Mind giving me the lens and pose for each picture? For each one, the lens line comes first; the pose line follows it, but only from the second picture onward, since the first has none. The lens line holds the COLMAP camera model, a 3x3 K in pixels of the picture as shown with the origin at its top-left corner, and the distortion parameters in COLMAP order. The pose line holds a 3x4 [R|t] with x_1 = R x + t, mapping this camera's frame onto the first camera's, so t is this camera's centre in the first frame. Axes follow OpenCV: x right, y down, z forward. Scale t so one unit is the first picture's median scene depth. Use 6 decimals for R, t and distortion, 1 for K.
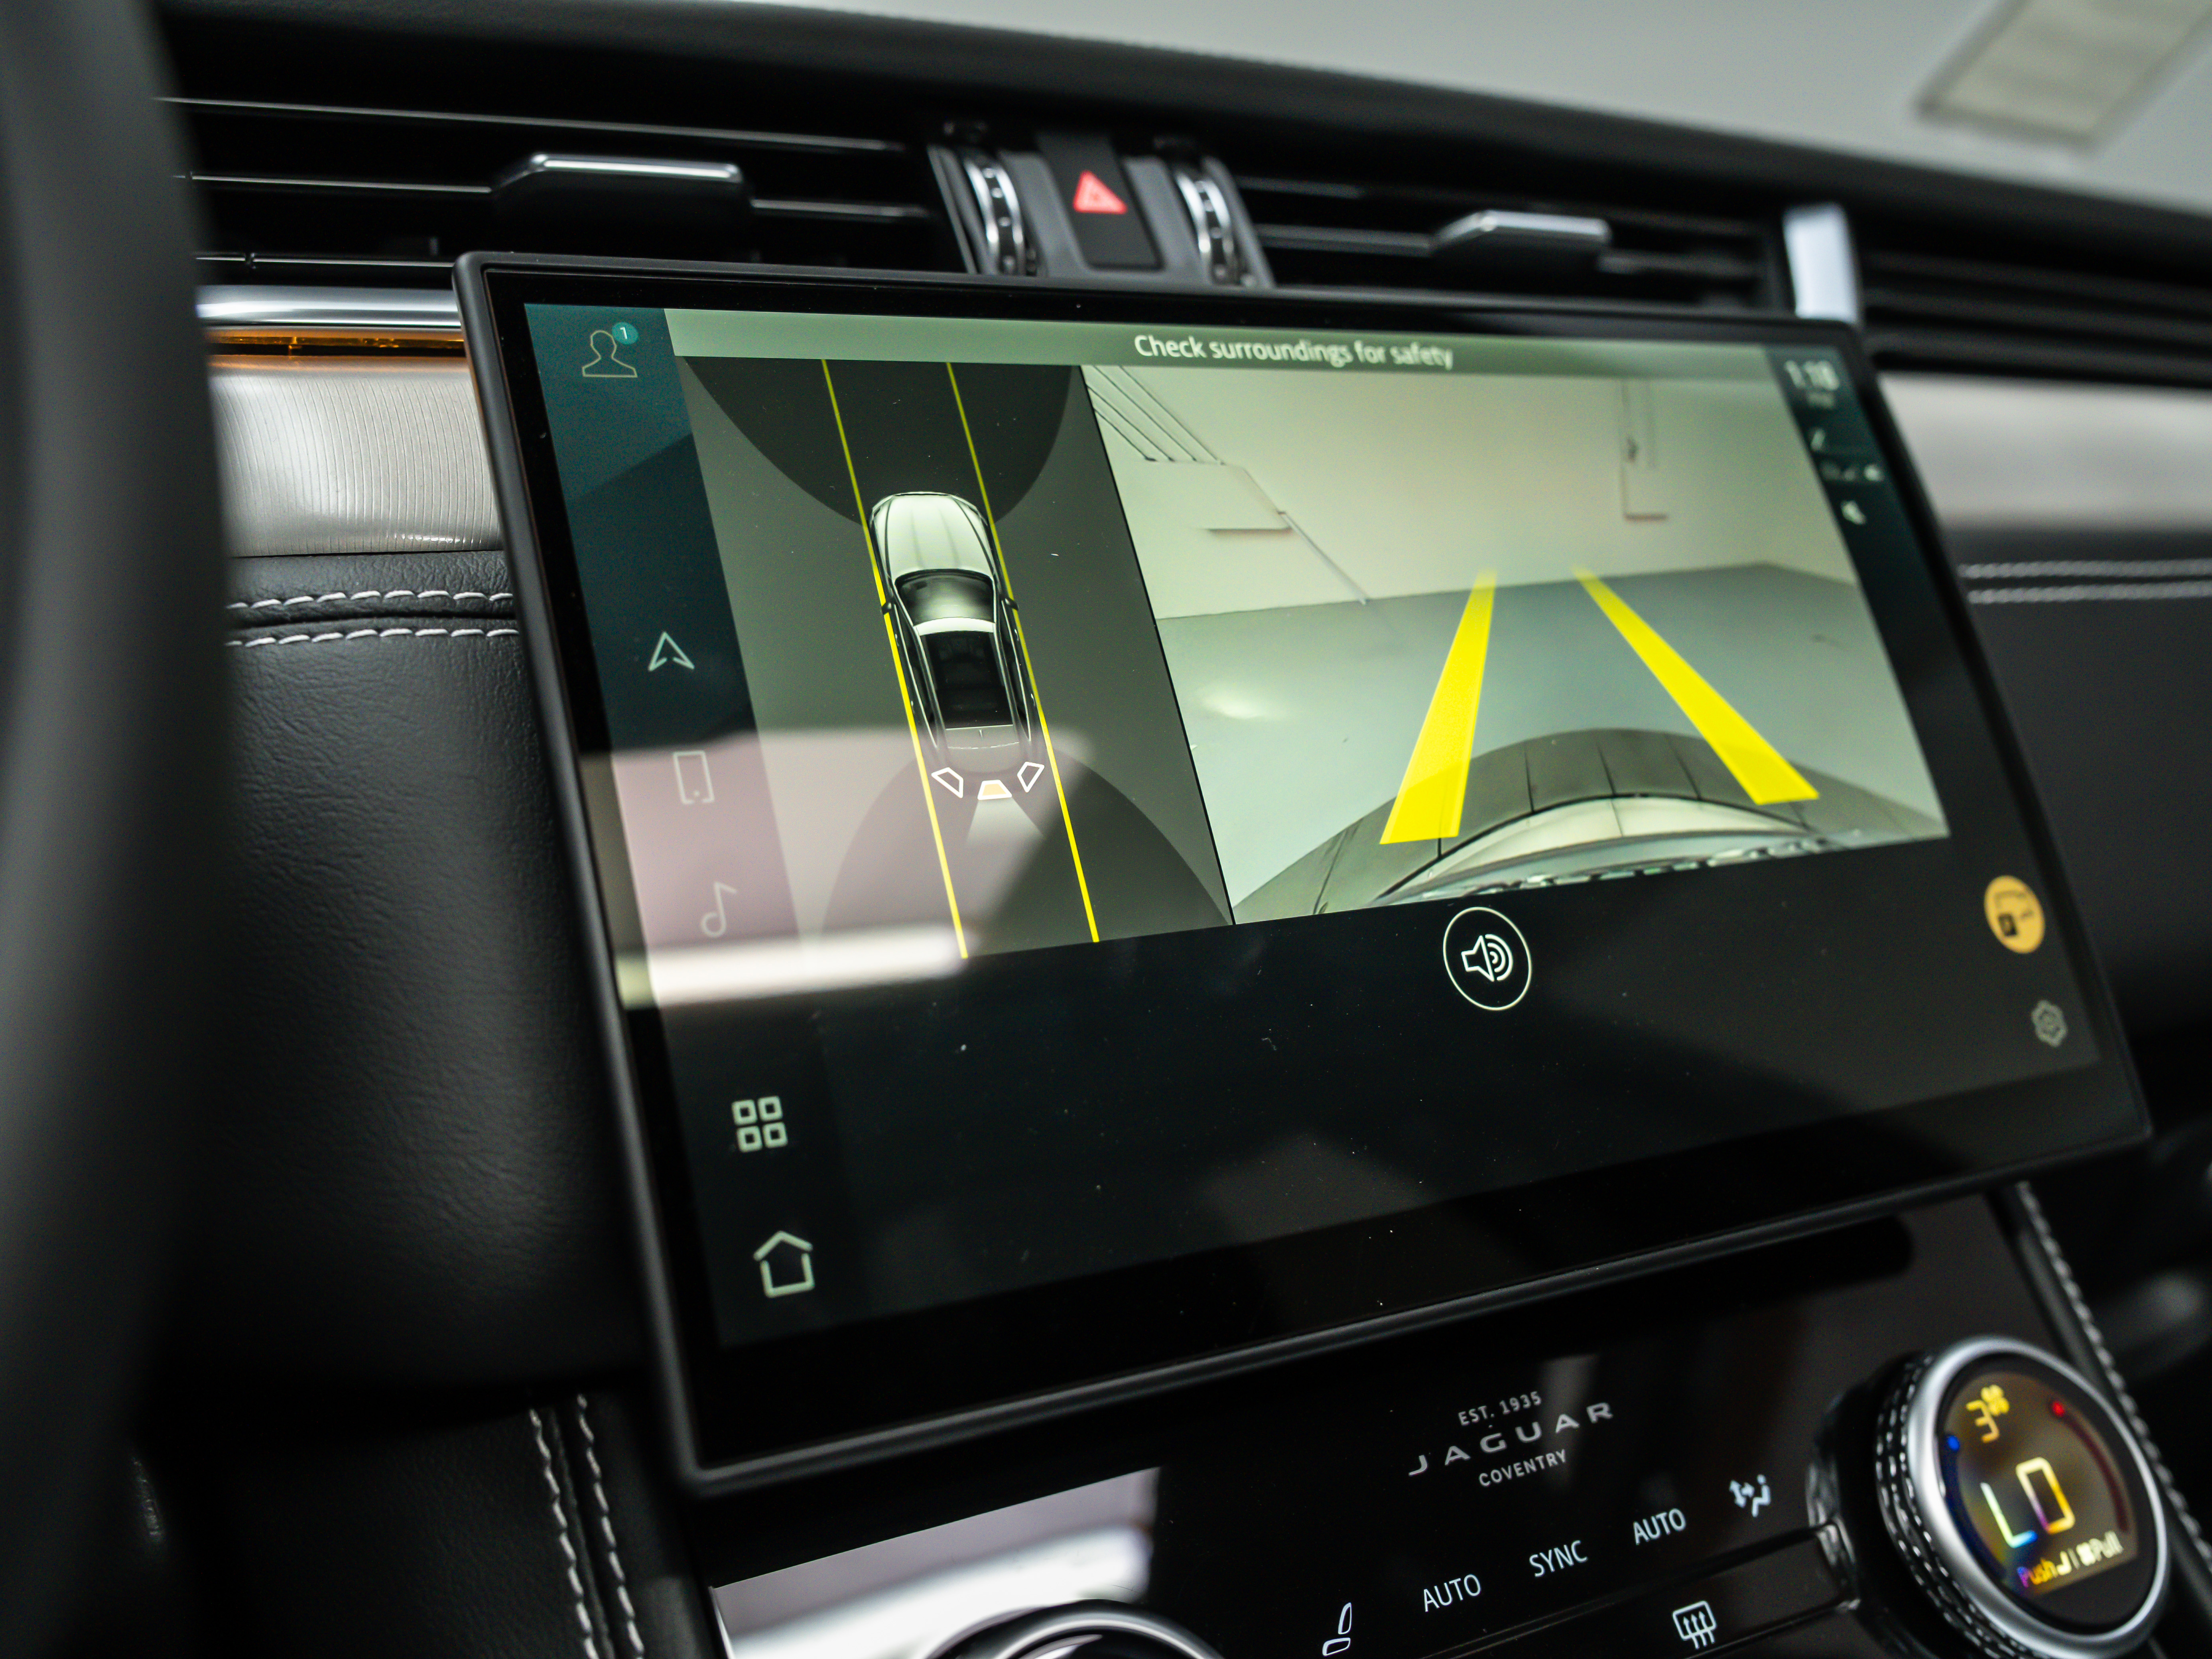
lens RADIAL K [[2200.8, 0, 1106.0], [0, 2200.8, 829.5], [0, 0, 1]] dist [-0.066399, 0.092324]
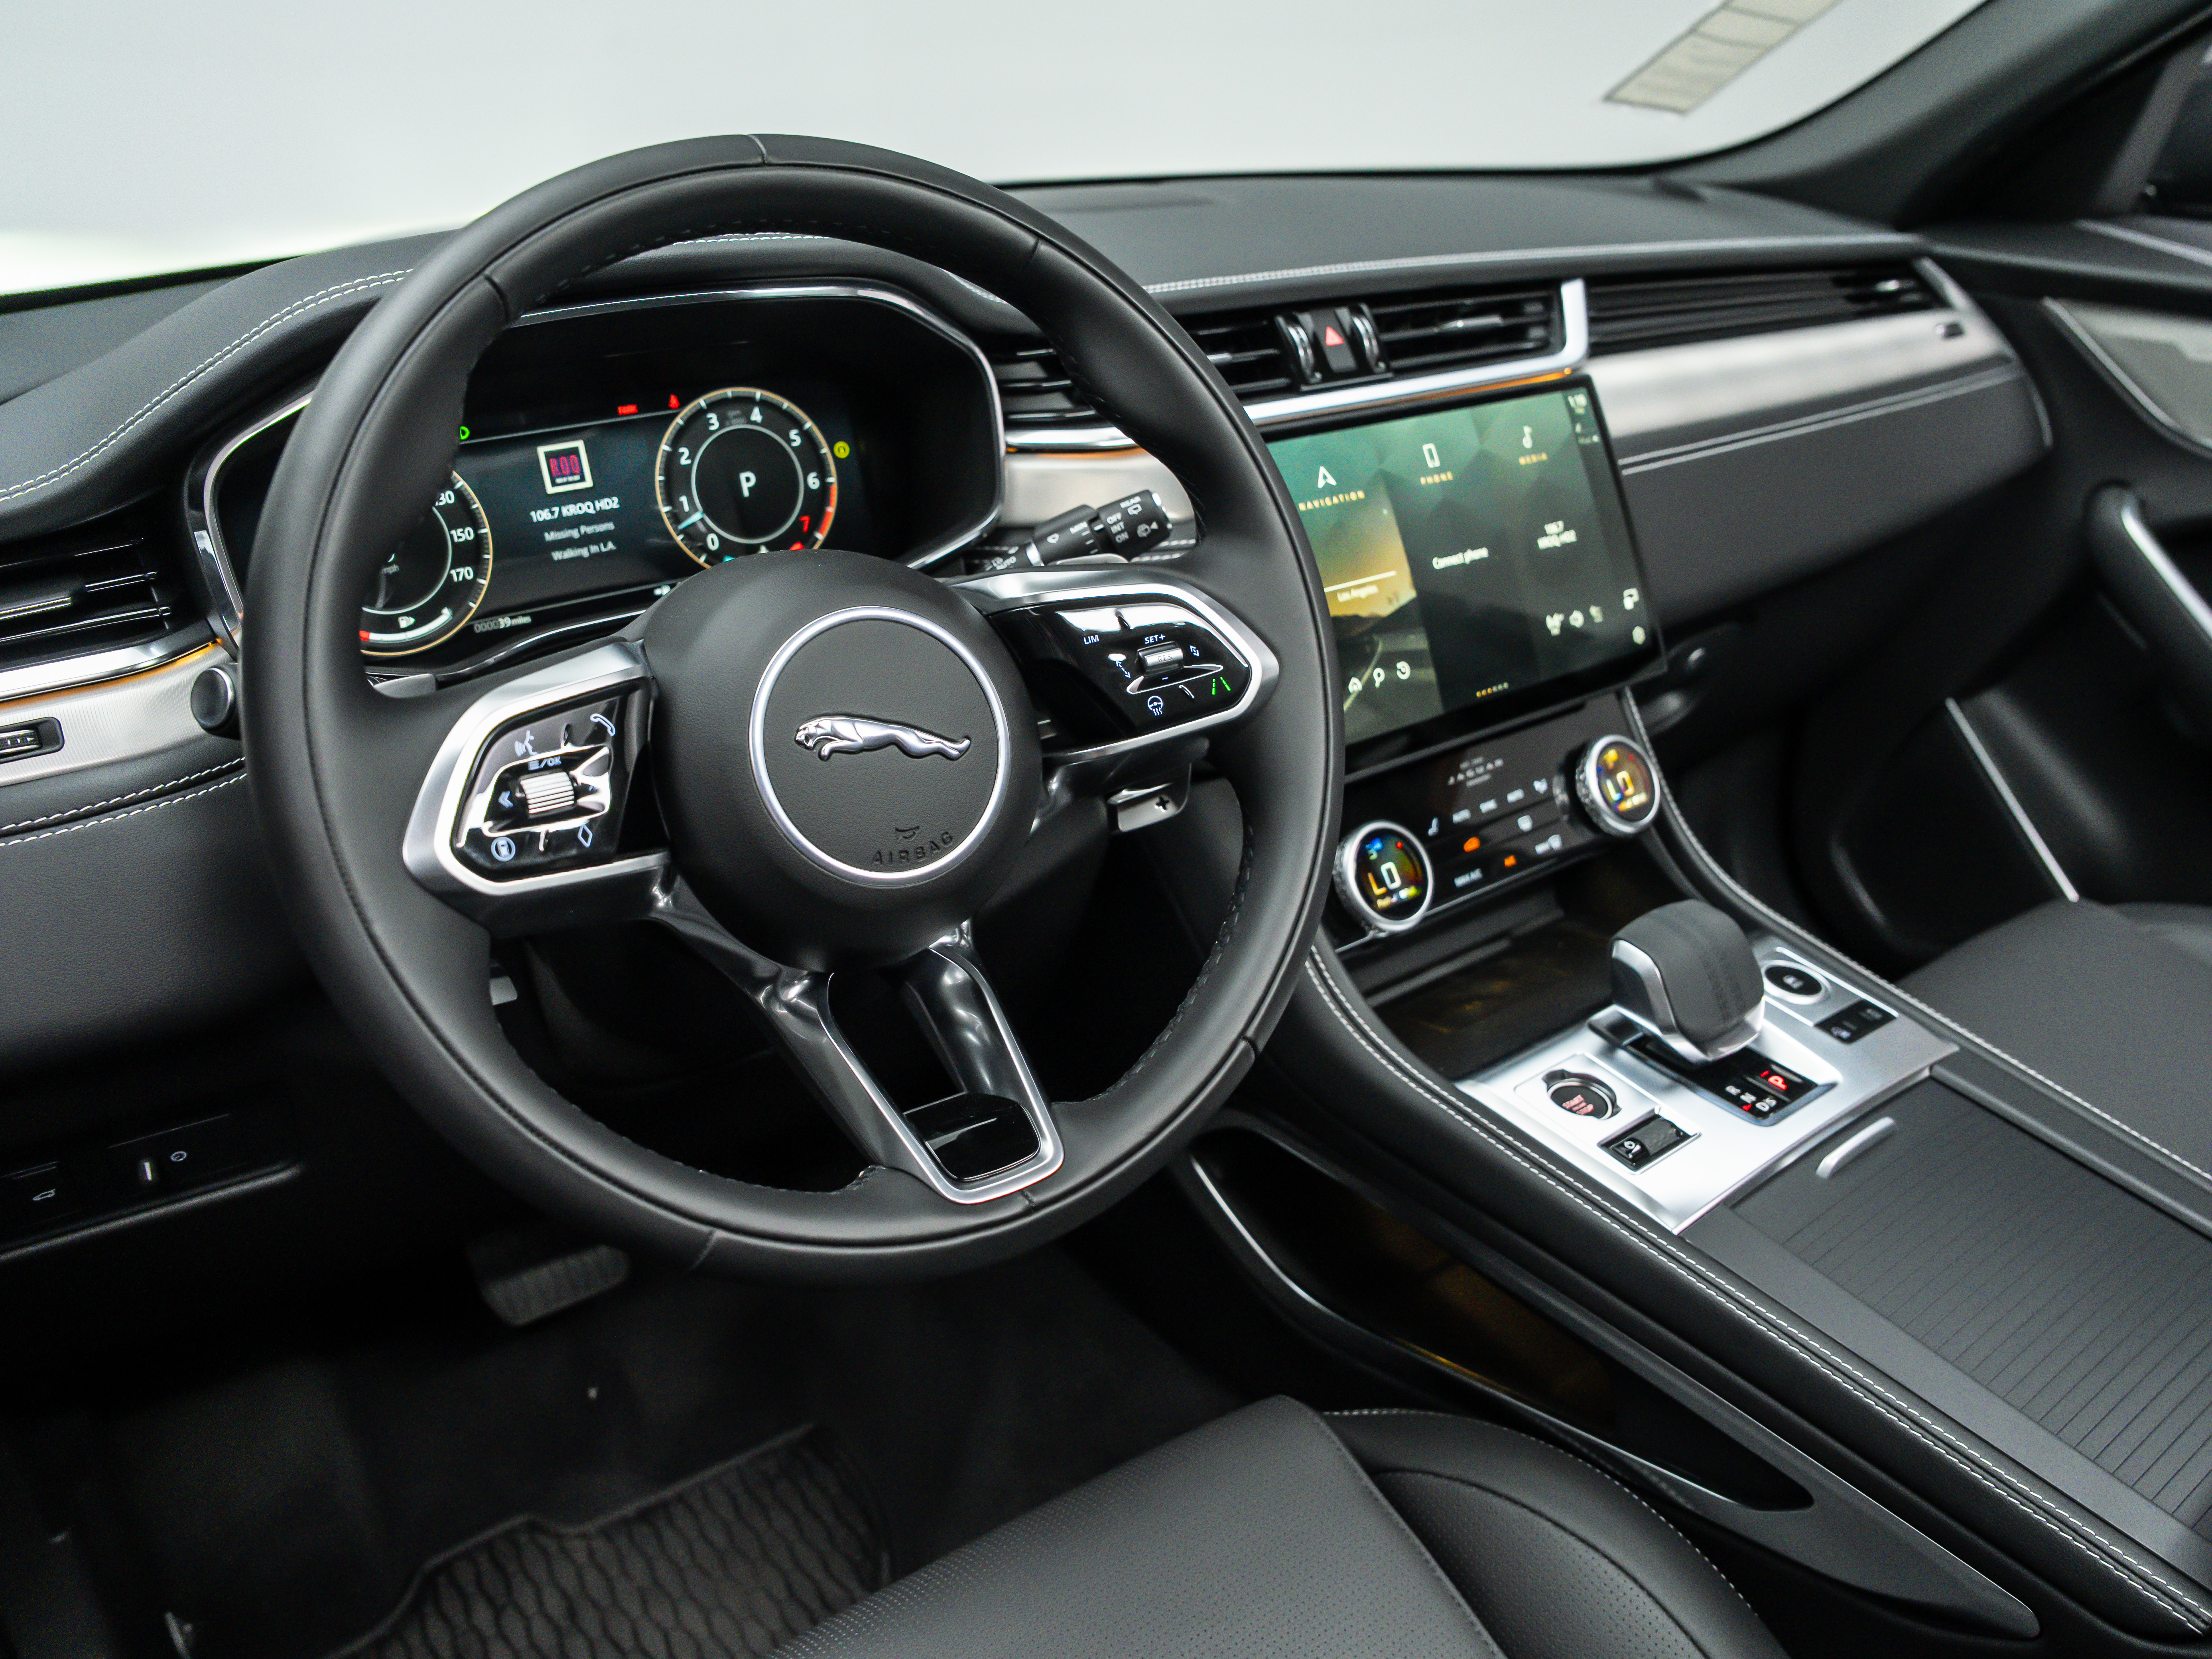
lens RADIAL K [[1673.4, 0, 1106.0], [0, 1673.4, 829.5], [0, 0, 1]] dist [-0.114960, 0.082139]
pose [[0.993189, -0.037634, 0.110271, -0.637088], [0.000997, 0.949113, 0.314934, -0.424148], [-0.116512, -0.312679, 0.942686, -1.312128]]
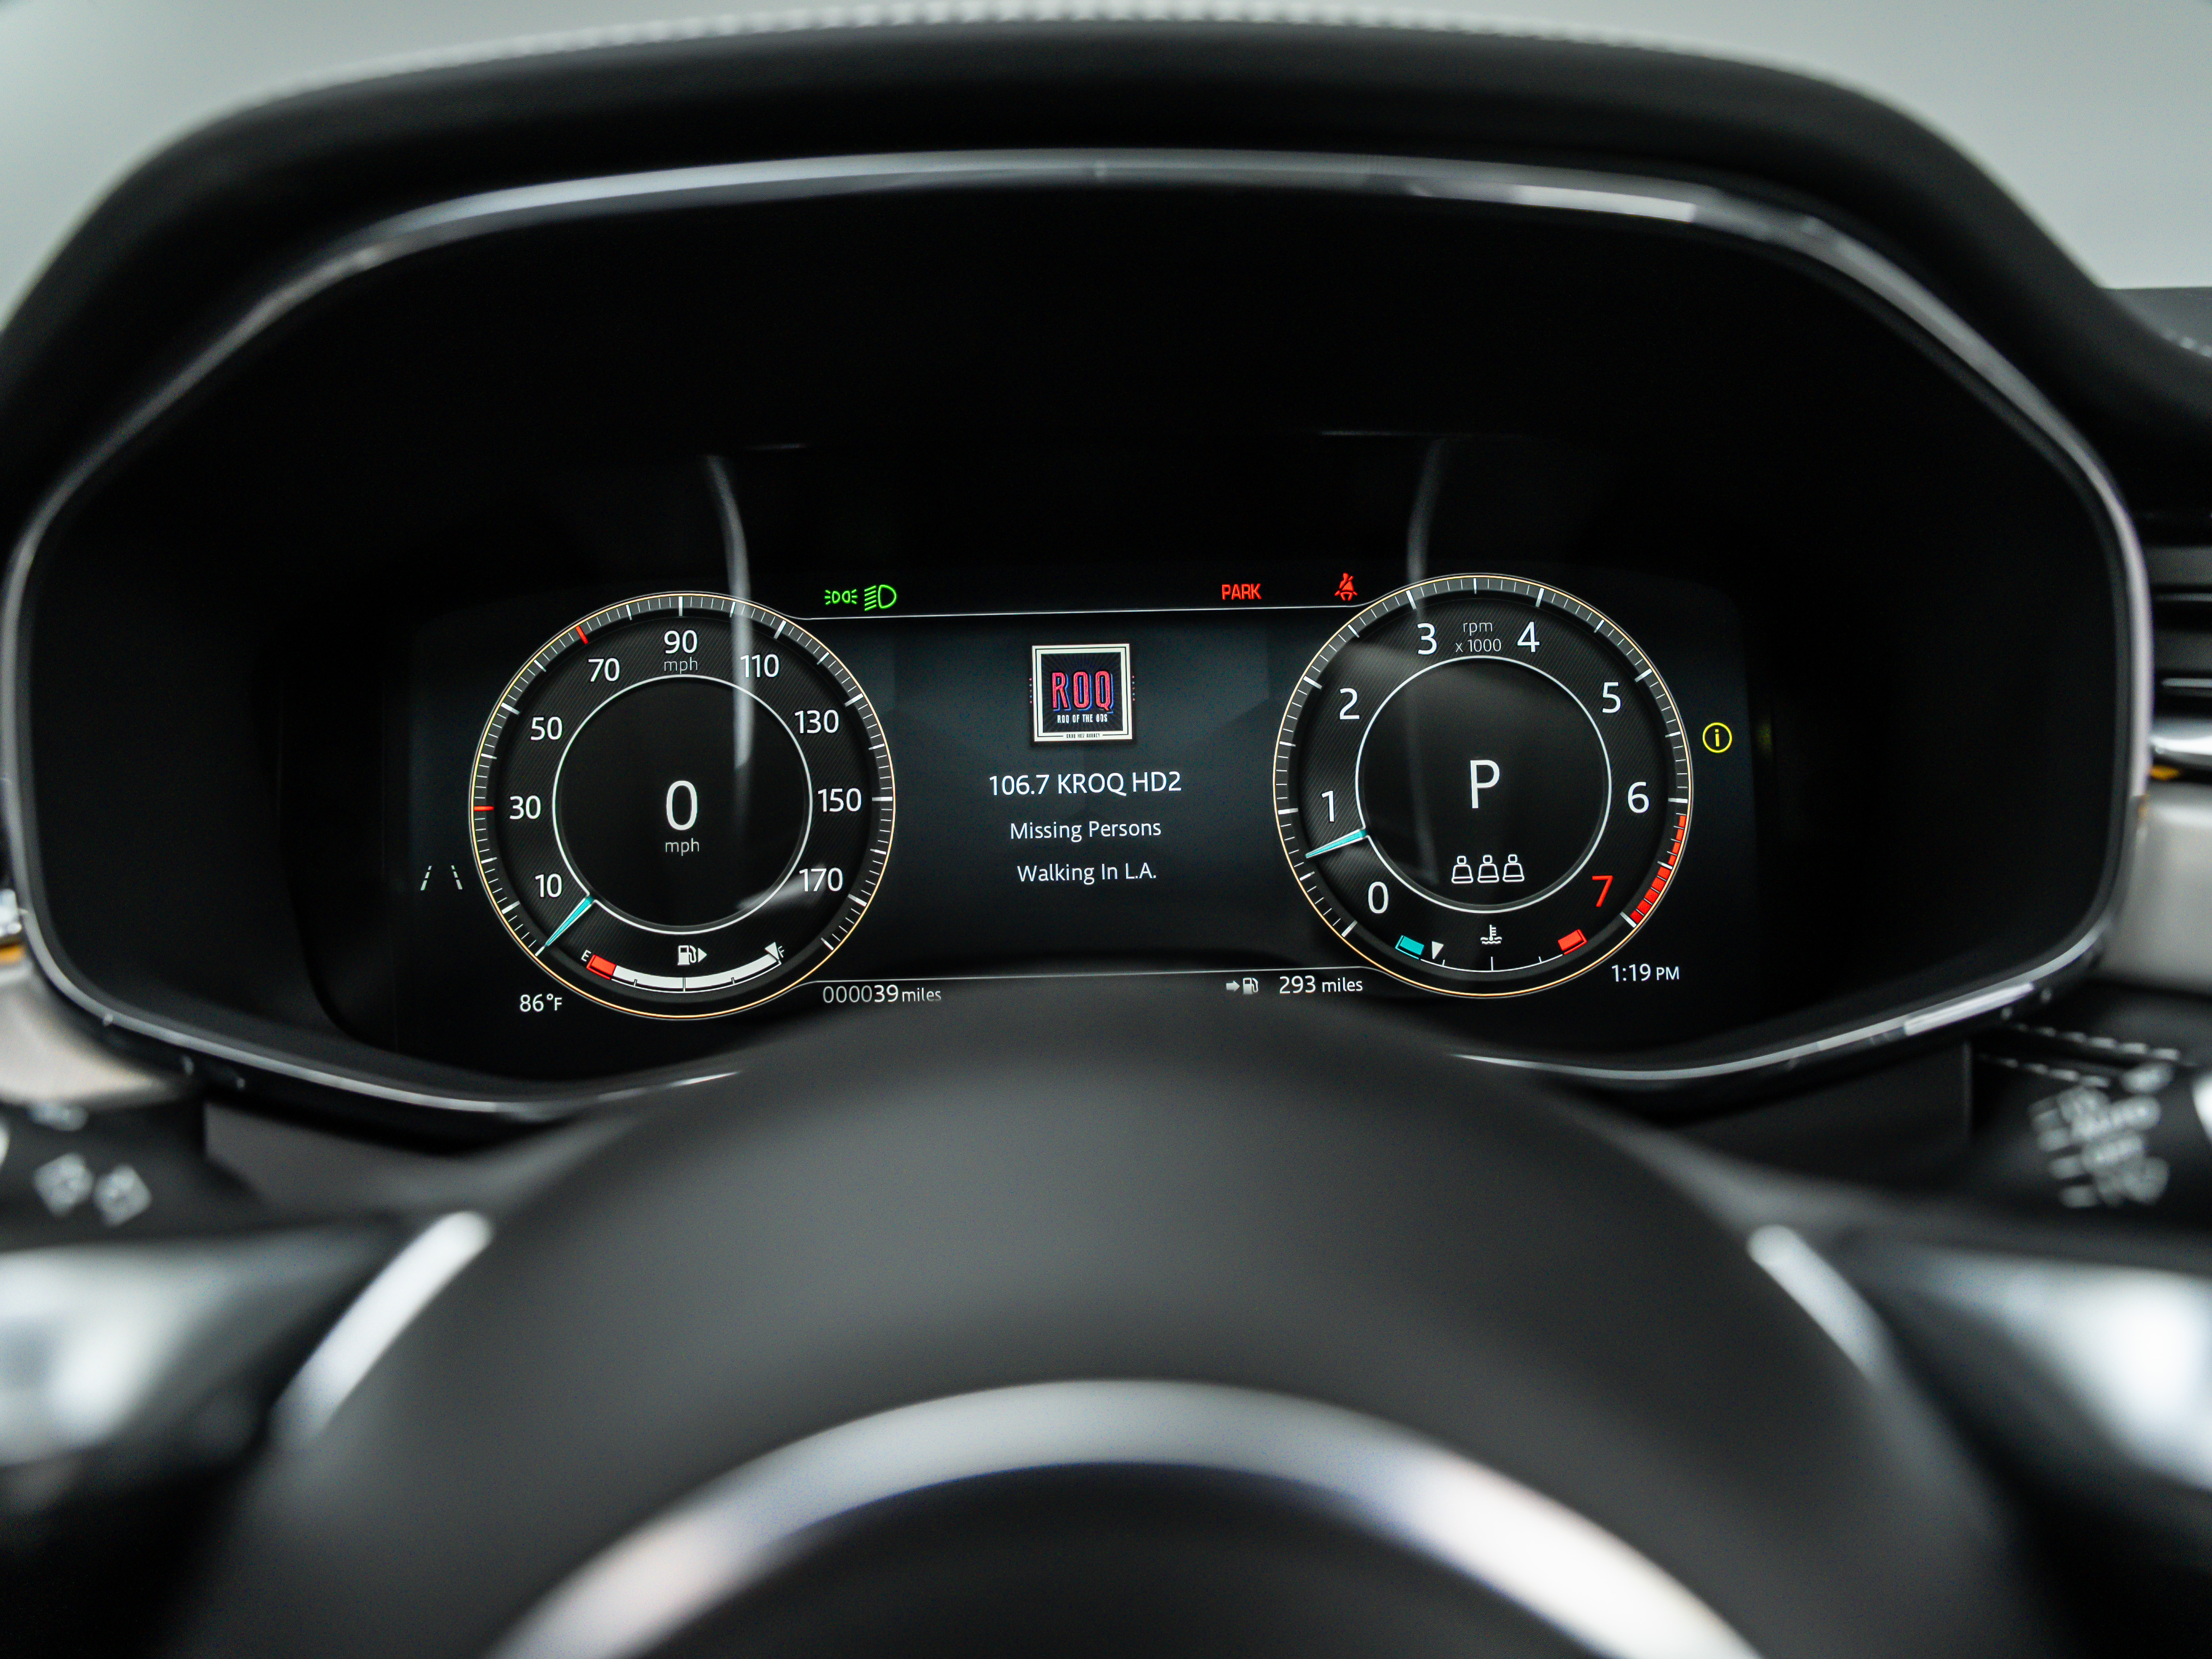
lens RADIAL K [[1673.4, 0, 1106.0], [0, 1673.4, 829.5], [0, 0, 1]] dist [-0.114960, 0.082139]
pose [[0.882308, 0.115780, -0.456209, -0.590639], [-0.059299, 0.988893, 0.136285, -0.254543], [0.466921, -0.093193, 0.879375, 0.040948]]
